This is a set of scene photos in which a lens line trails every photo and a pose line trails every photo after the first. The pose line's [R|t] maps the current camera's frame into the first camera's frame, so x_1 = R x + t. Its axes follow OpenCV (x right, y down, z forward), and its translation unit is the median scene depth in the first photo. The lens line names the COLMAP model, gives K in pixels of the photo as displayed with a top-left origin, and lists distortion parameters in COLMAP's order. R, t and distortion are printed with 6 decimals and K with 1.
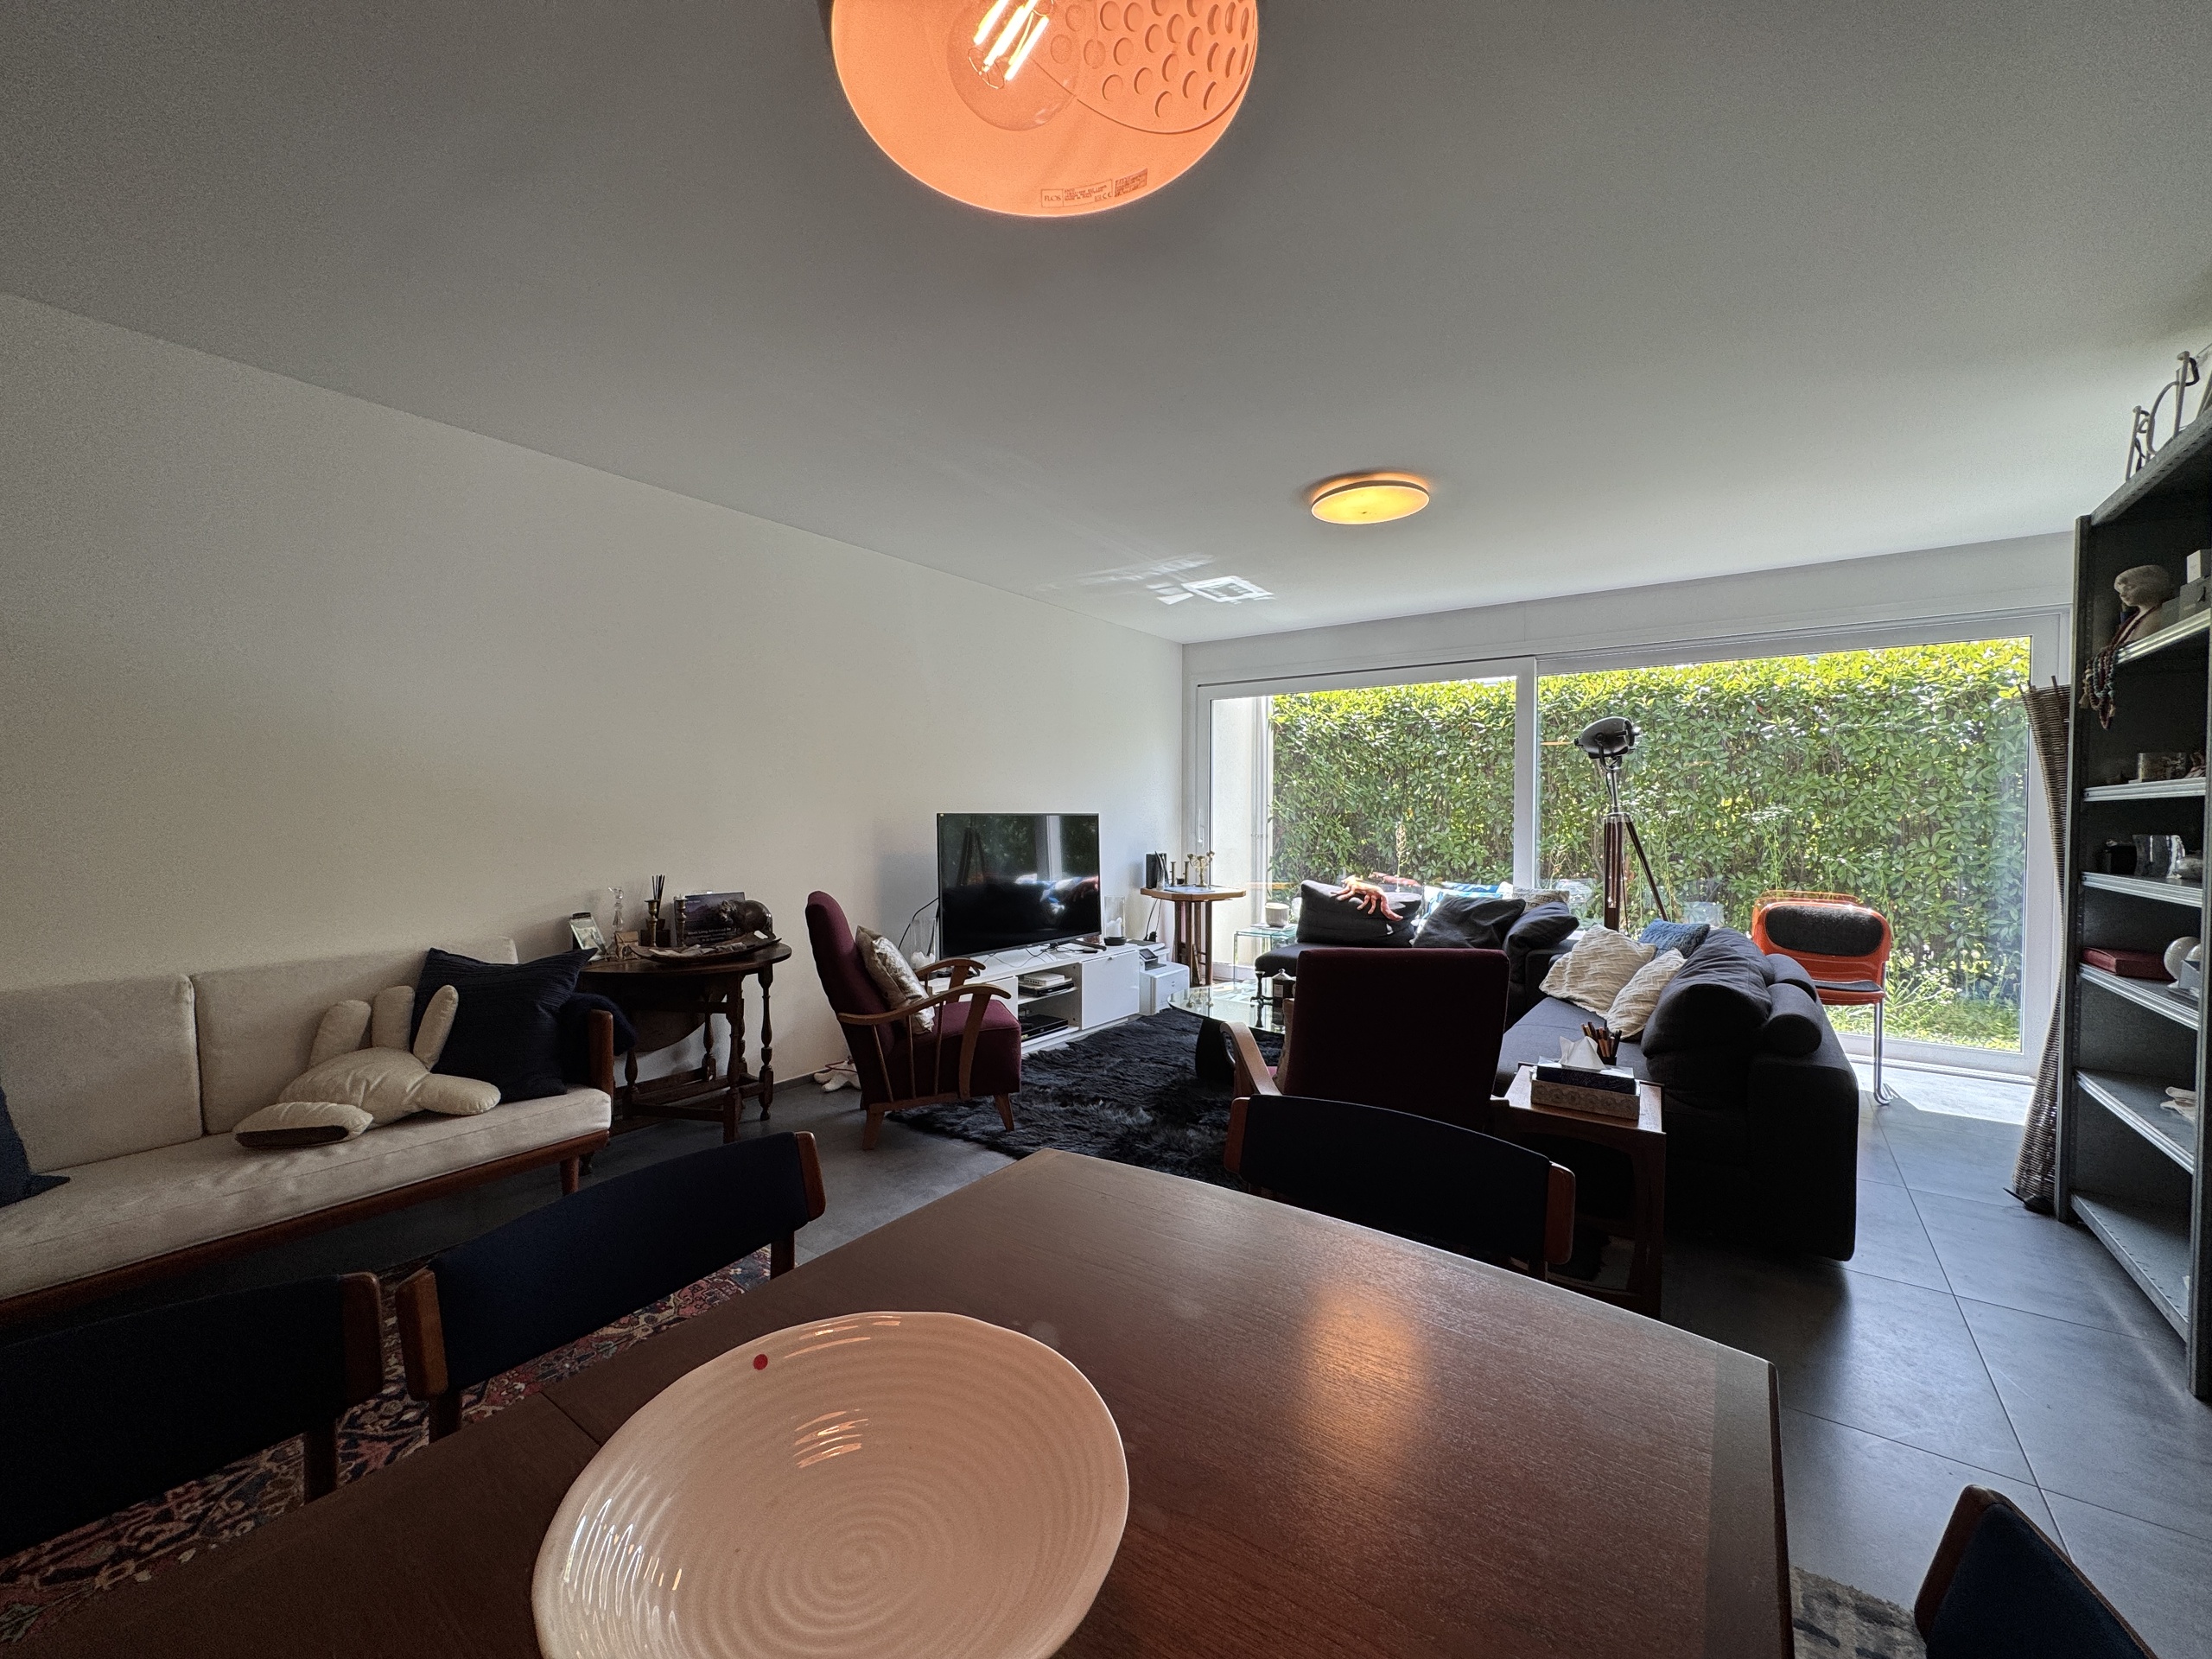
lens RADIAL K [[883.5, 0, 1108.8], [0, 883.5, 823.5], [0, 0, 1]] dist [-0.000466, 0.000224]
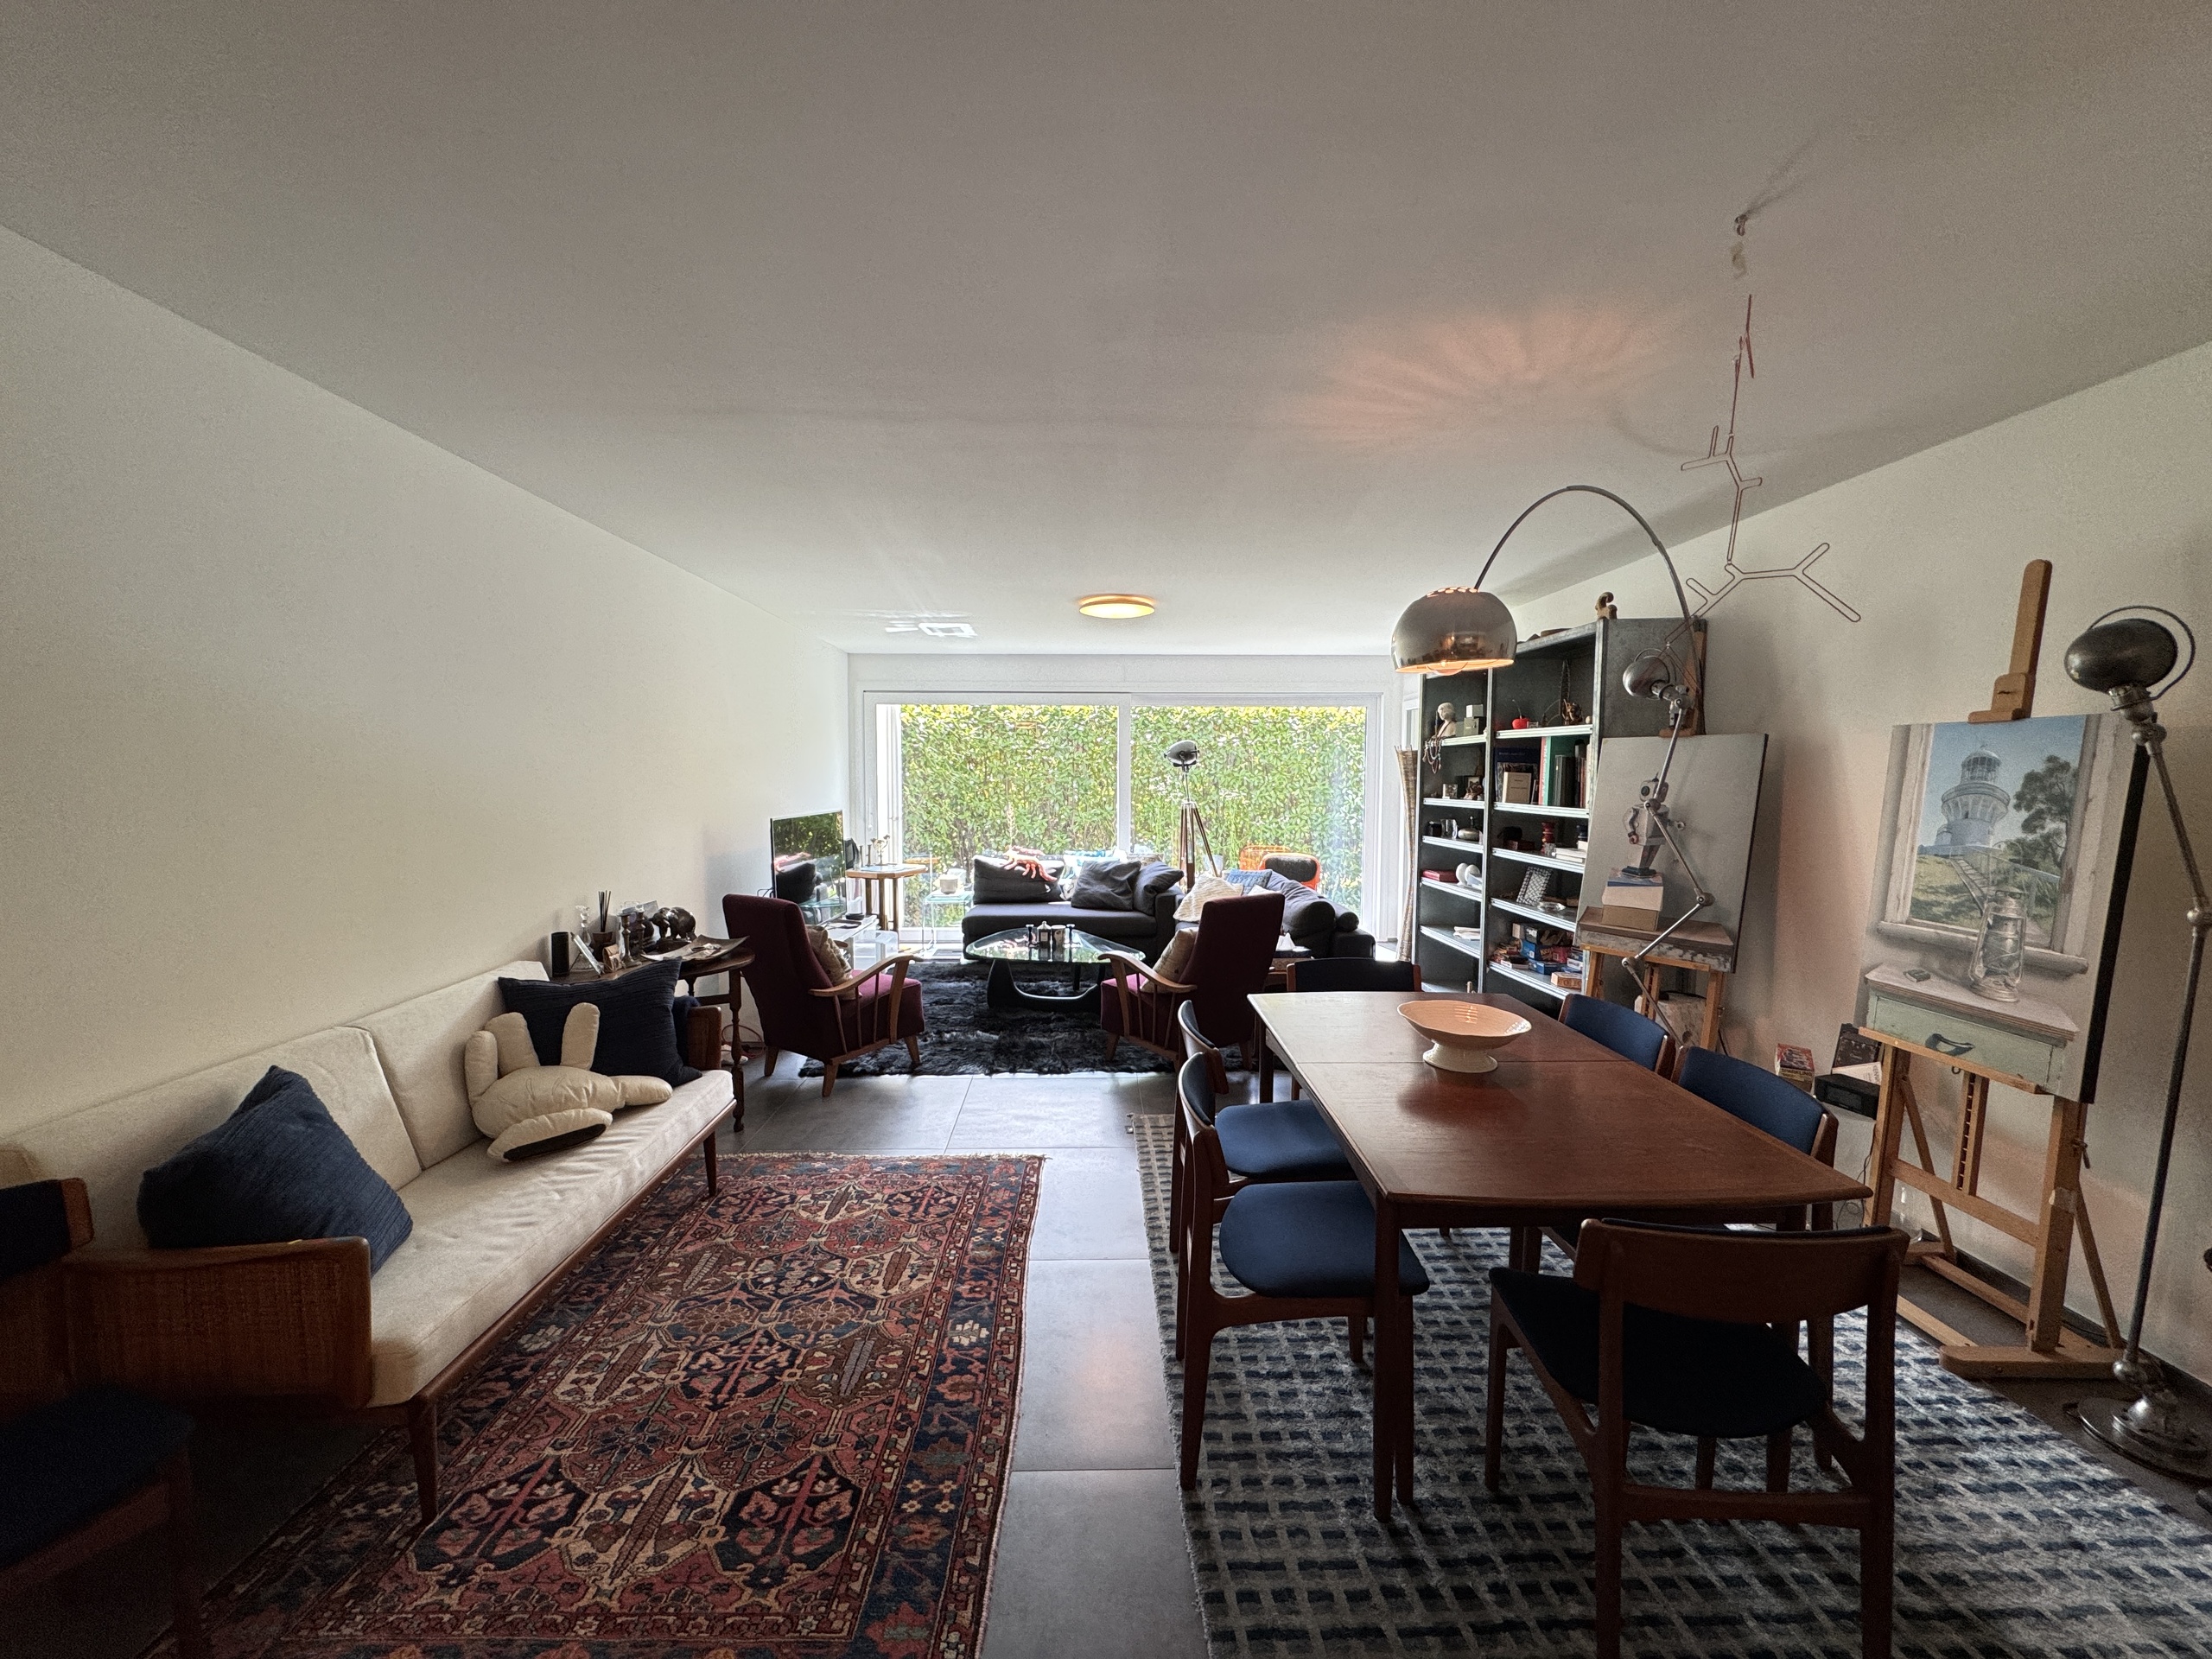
lens RADIAL K [[883.5, 0, 1110.9], [0, 883.5, 839.4], [0, 0, 1]] dist [-0.000466, 0.000224]
pose [[0.788136, -0.046727, 0.613725, -0.705470], [0.008628, 0.997855, 0.064894, -0.070193], [-0.615440, -0.045849, 0.786849, -0.215213]]
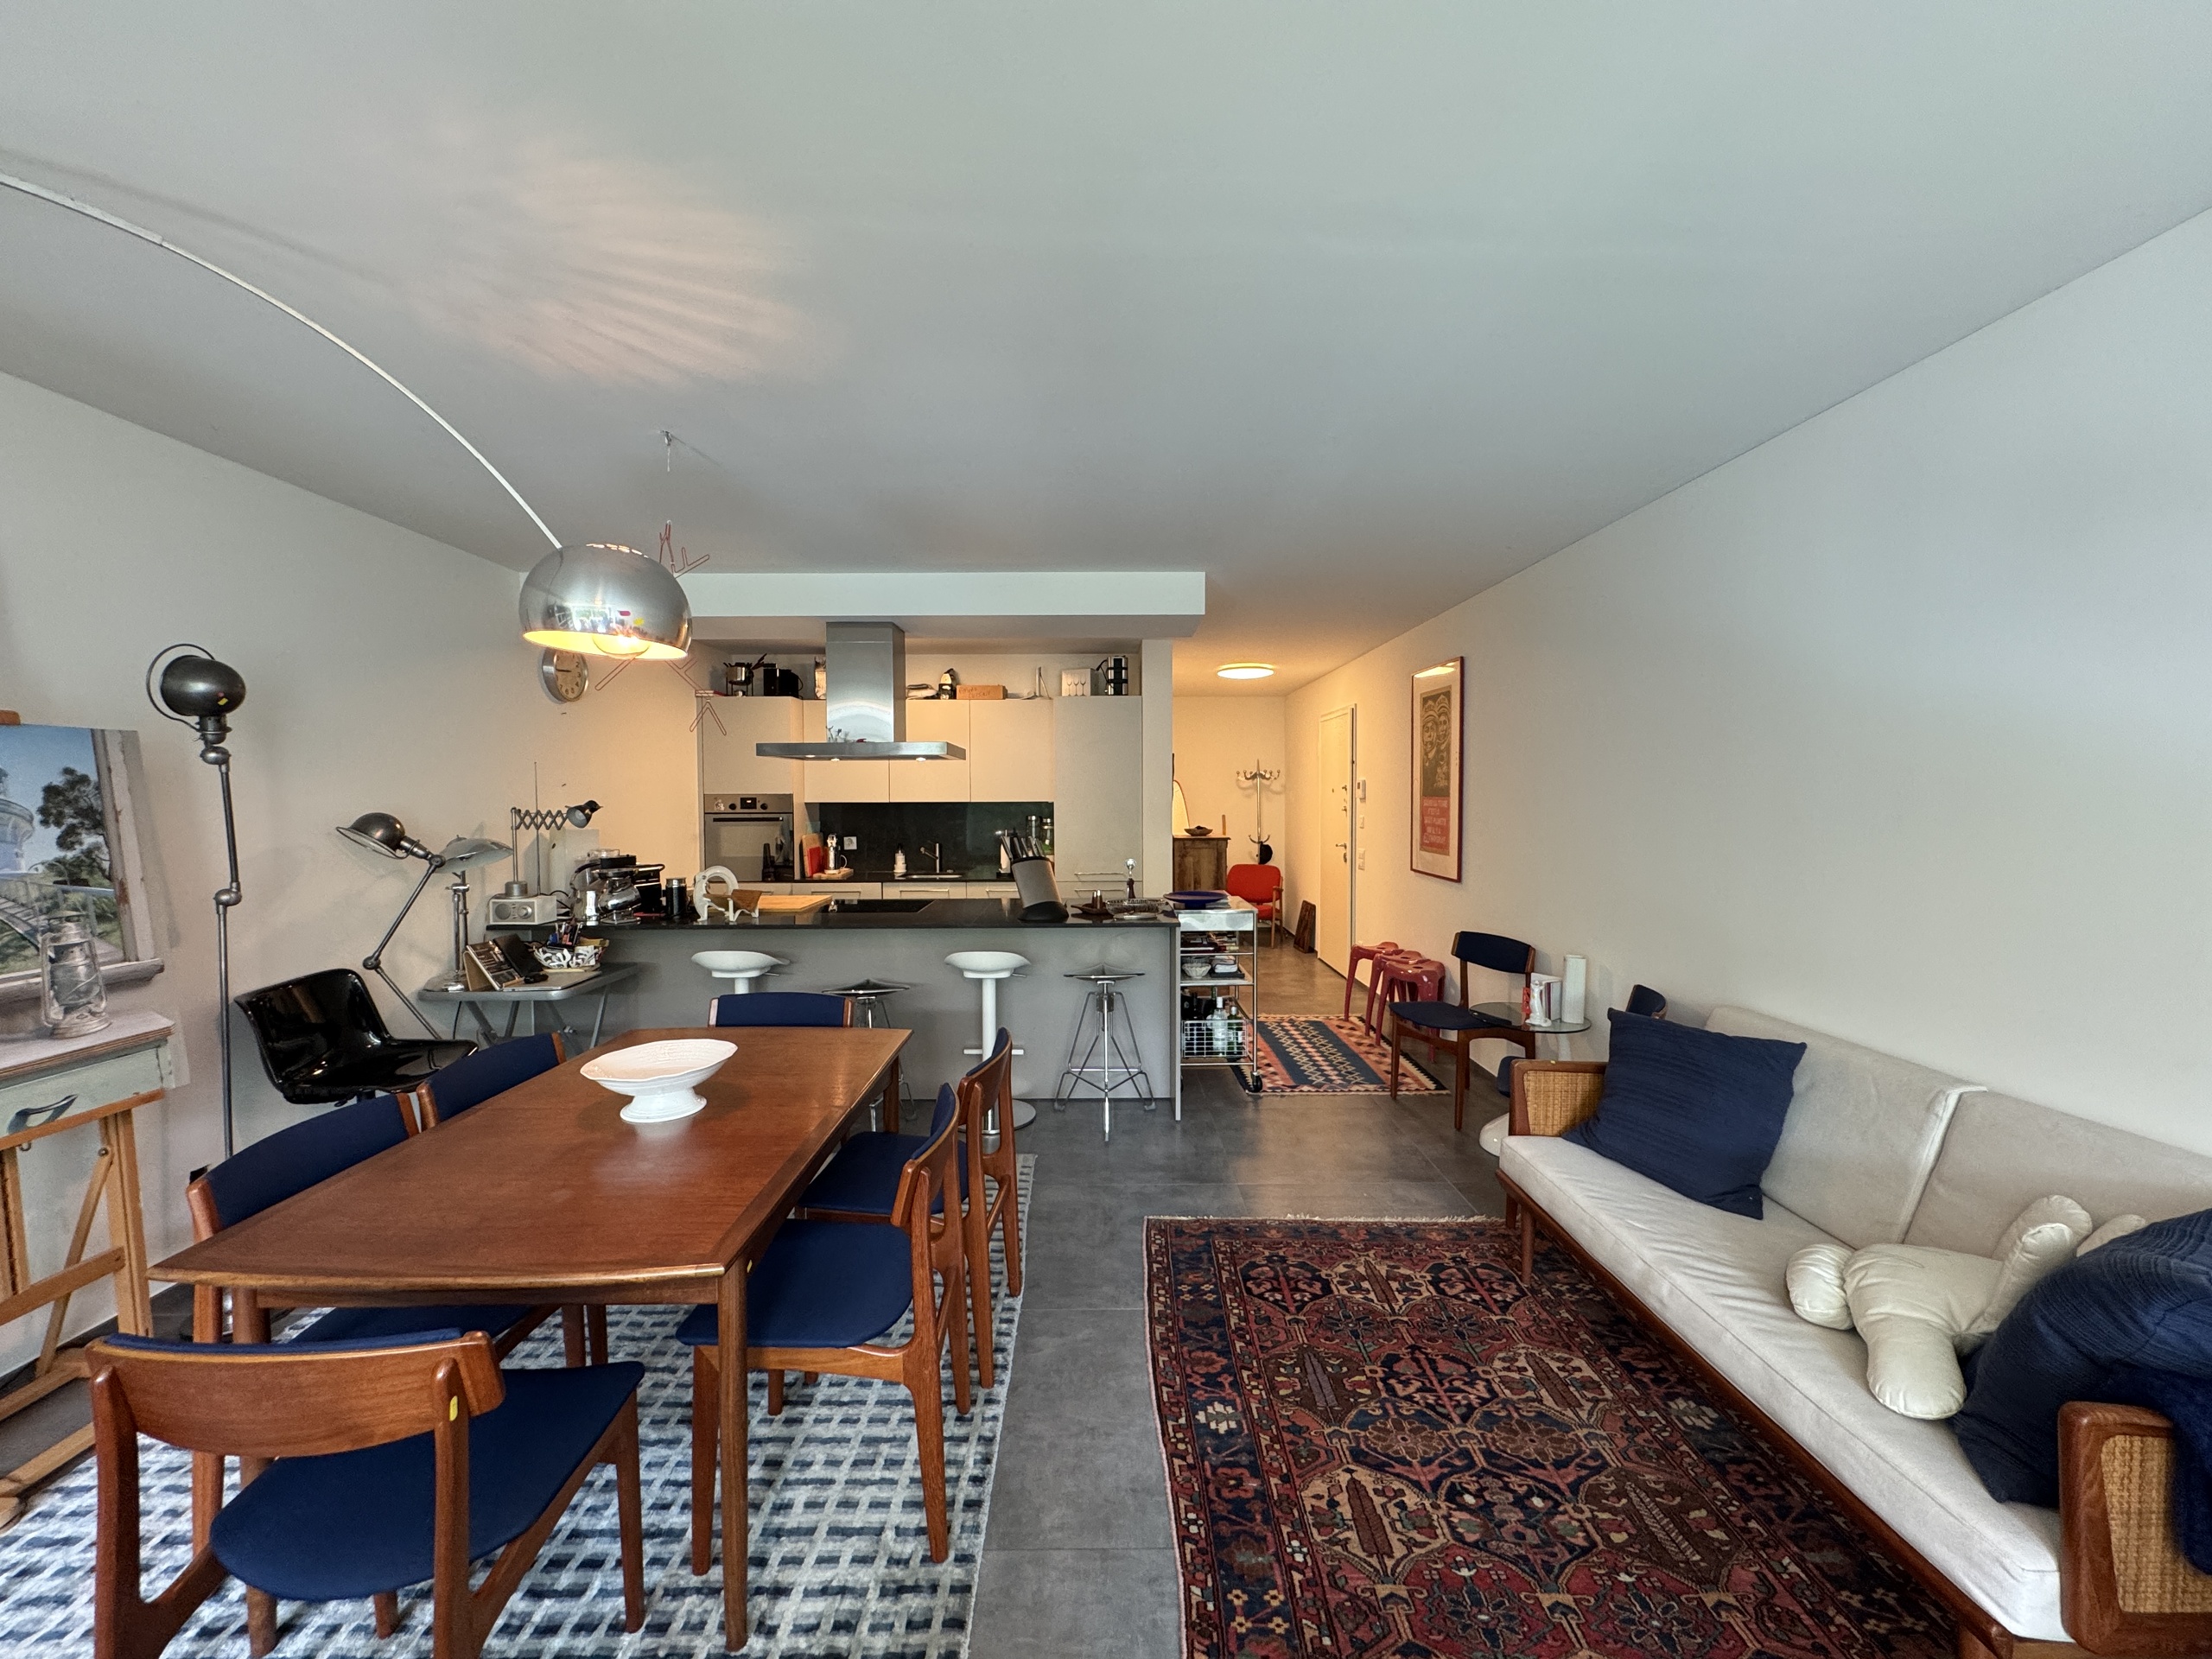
lens RADIAL K [[883.5, 0, 1102.7], [0, 883.5, 822.4], [0, 0, 1]] dist [-0.000466, 0.000224]
pose [[-0.800587, 0.019760, -0.598891, 0.072698], [-0.007217, 0.999066, 0.042611, -0.077204], [0.599174, 0.038435, -0.799696, 0.856352]]
